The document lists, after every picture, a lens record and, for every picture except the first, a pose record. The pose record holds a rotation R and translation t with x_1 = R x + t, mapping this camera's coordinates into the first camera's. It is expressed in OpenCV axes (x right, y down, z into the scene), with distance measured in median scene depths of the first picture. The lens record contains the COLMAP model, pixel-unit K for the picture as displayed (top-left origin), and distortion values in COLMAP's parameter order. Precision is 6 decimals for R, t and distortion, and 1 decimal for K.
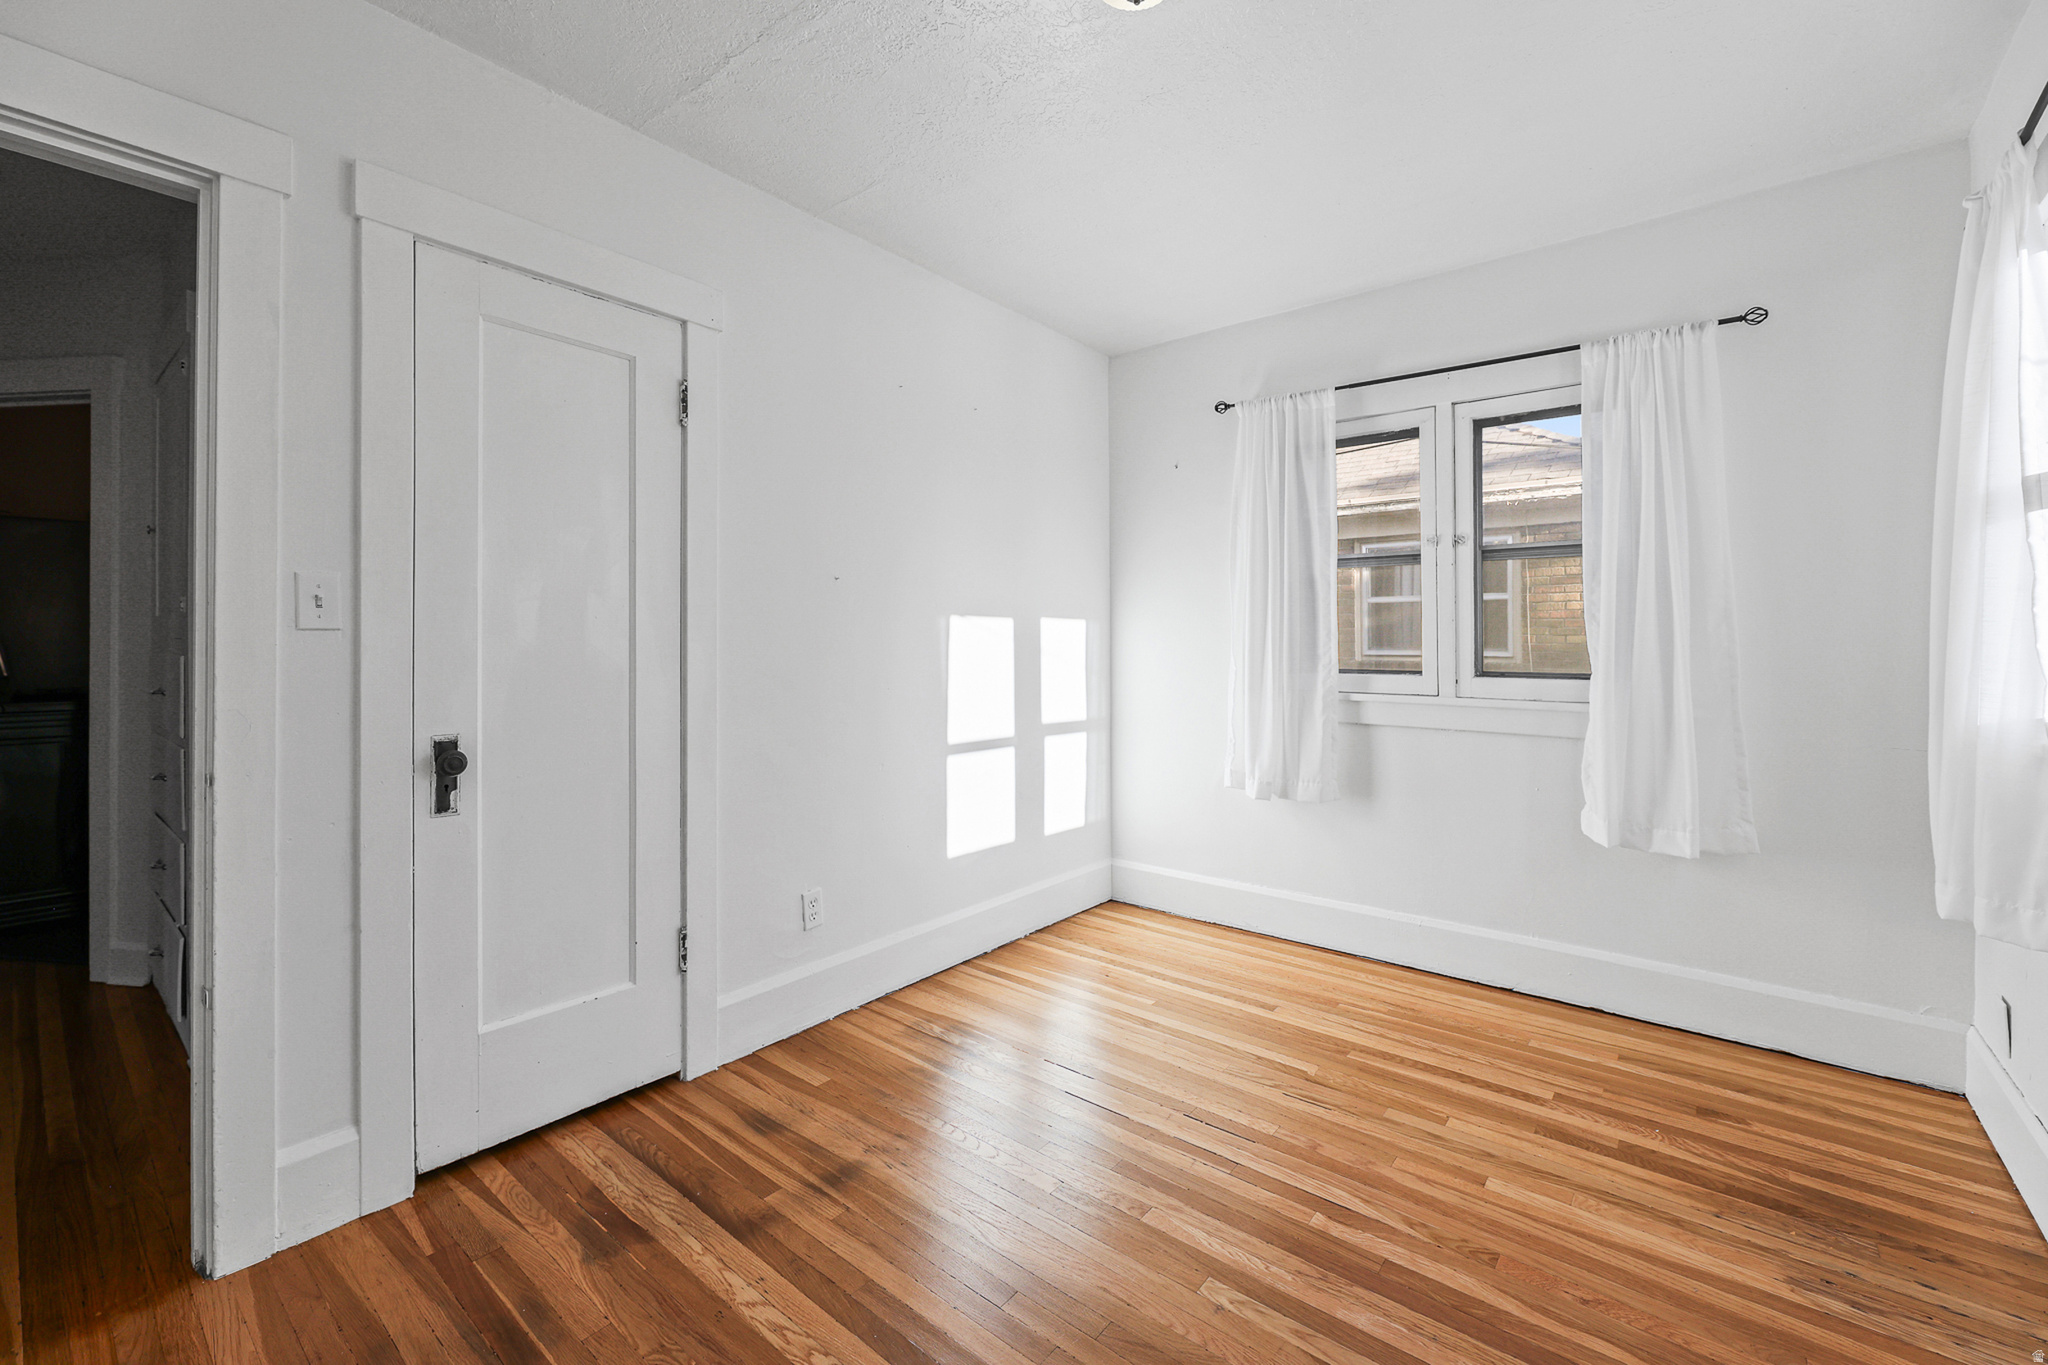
lens RADIAL K [[854.1, 0, 1015.3], [0, 854.1, 643.3], [0, 0, 1]] dist [0.001586, -0.003701]
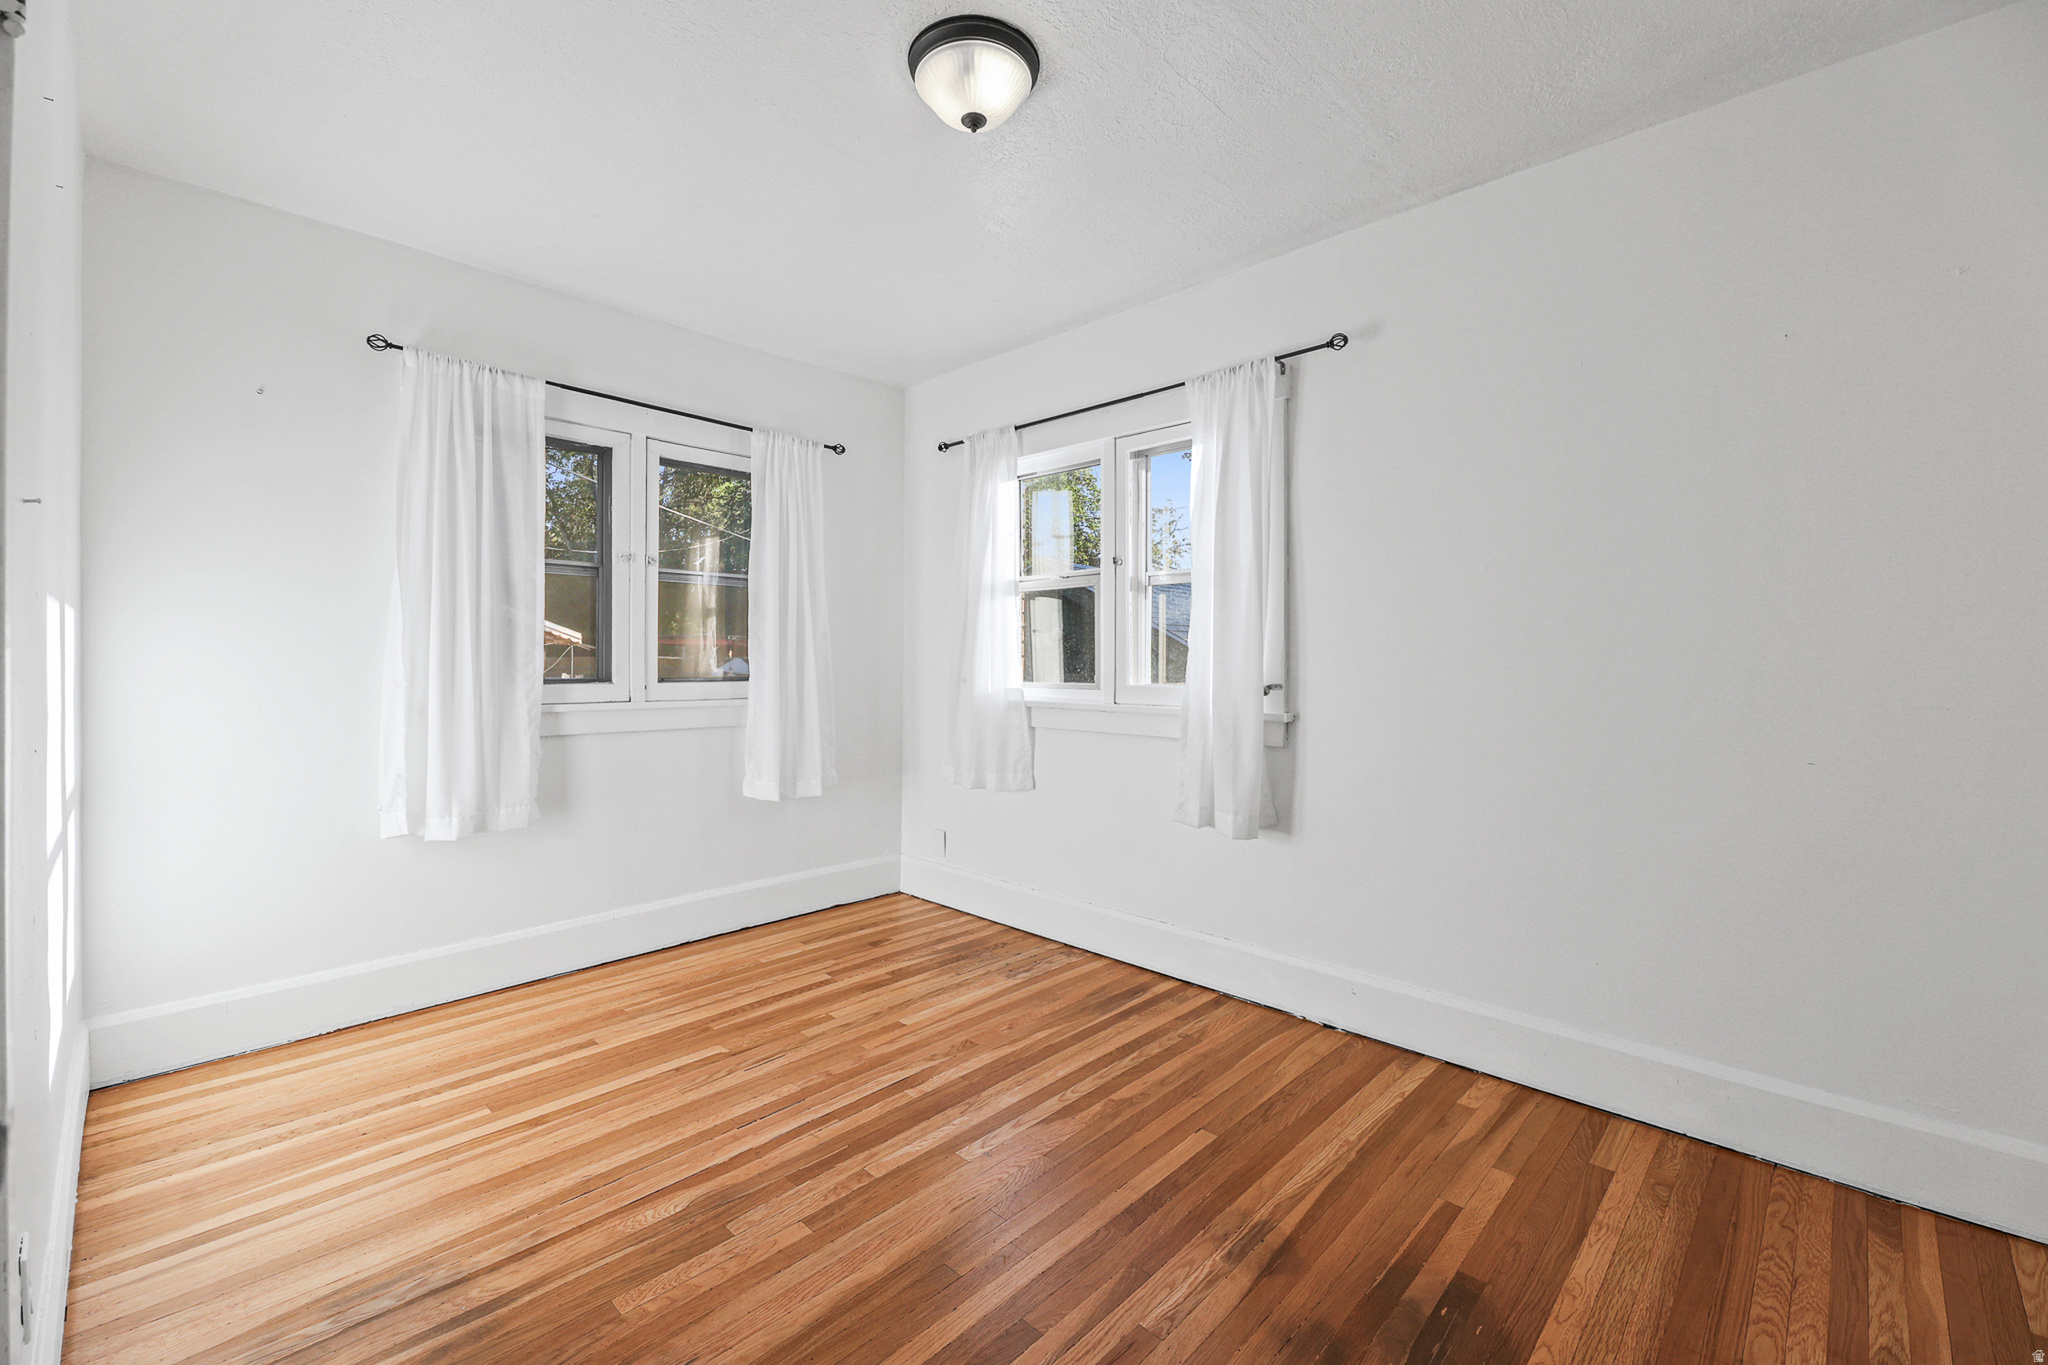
lens RADIAL K [[854.1, 0, 1015.3], [0, 854.1, 643.3], [0, 0, 1]] dist [0.001586, -0.003701]
pose [[0.069589, 0.009484, 0.997531, -0.655195], [-0.008106, 0.999927, -0.008941, -0.006976], [-0.997543, -0.007463, 0.069661, 0.514261]]
